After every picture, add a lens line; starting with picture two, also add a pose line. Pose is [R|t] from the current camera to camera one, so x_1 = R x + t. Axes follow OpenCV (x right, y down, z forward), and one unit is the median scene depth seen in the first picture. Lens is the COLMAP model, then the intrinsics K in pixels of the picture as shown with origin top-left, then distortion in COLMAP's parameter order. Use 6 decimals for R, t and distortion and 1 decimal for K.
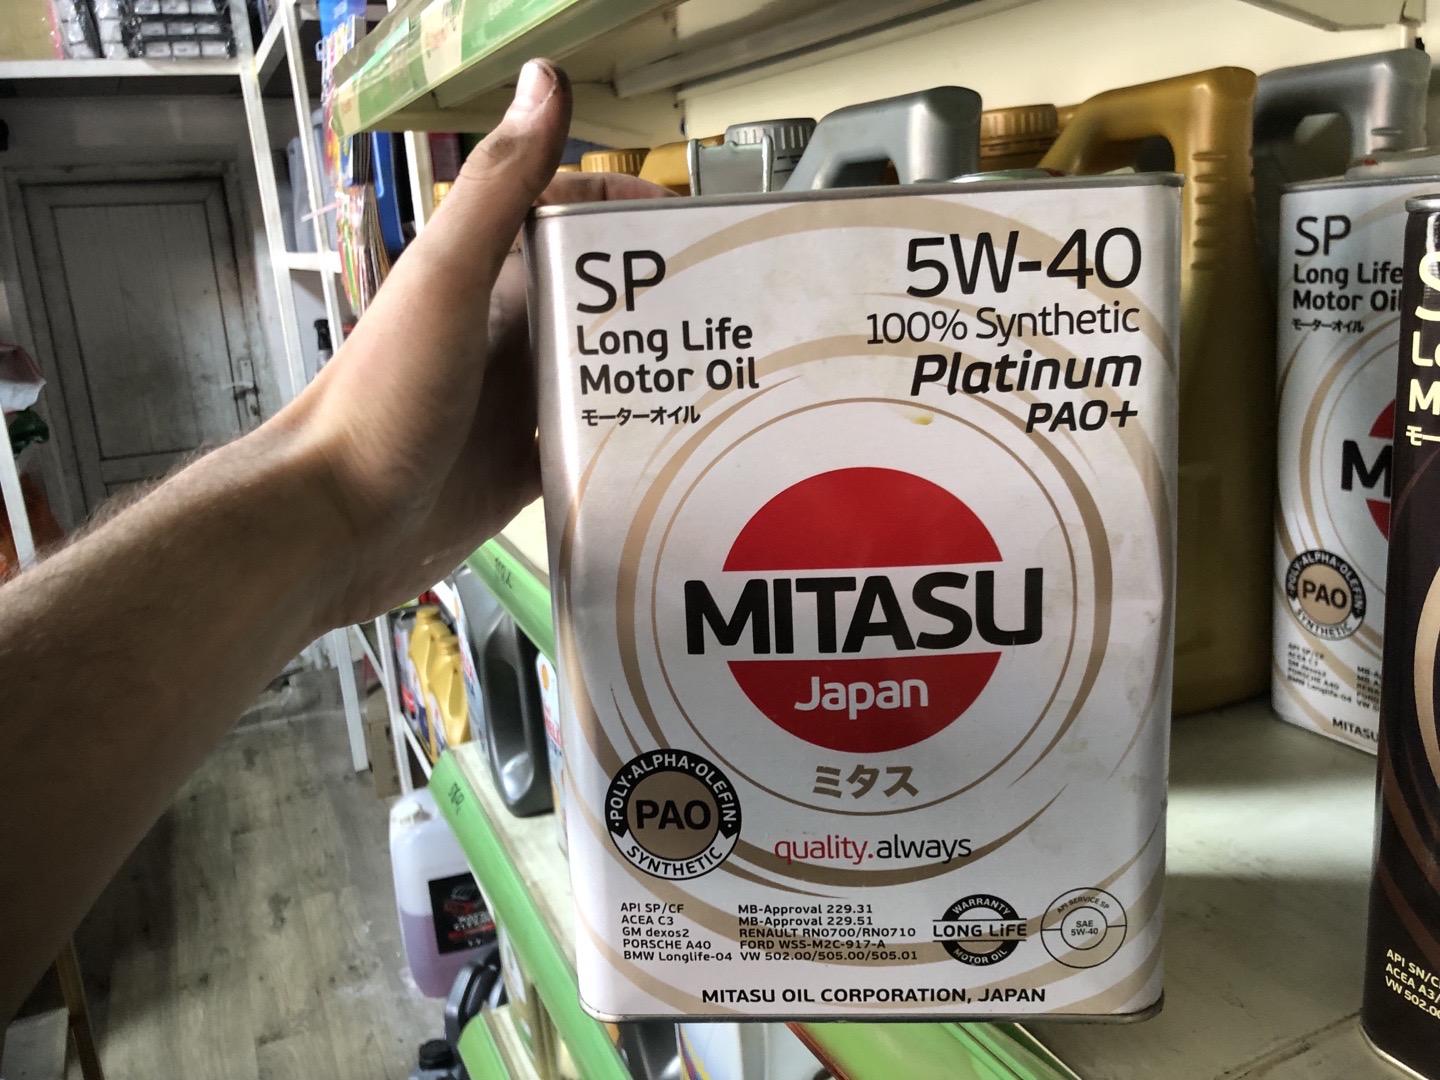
lens RADIAL K [[1204.8, 0, 715.2], [0, 1204.8, 550.1], [0, 0, 1]] dist [0.008172, 0.002714]
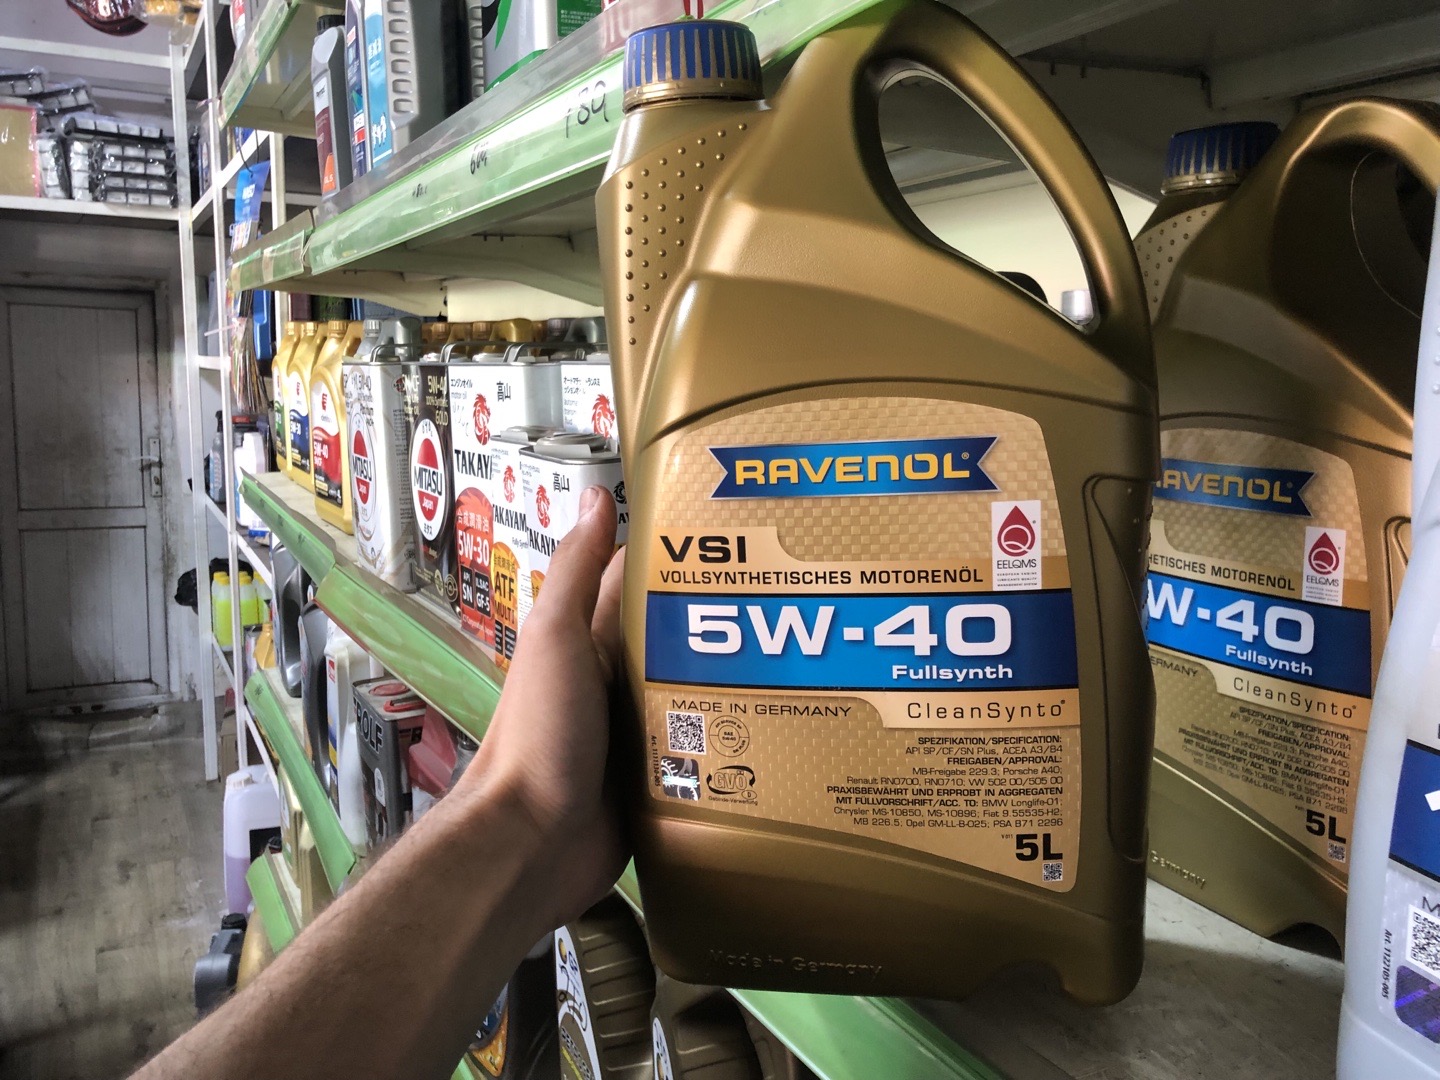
lens RADIAL K [[1200.9, 0, 720.0], [0, 1200.9, 540.0], [0, 0, 1]] dist [0.005358, 0.020672]
pose [[0.994100, 0.076807, 0.076588, 0.137608], [-0.066676, 0.989653, -0.127046, 0.089518], [-0.085554, 0.121190, 0.988936, -0.352726]]
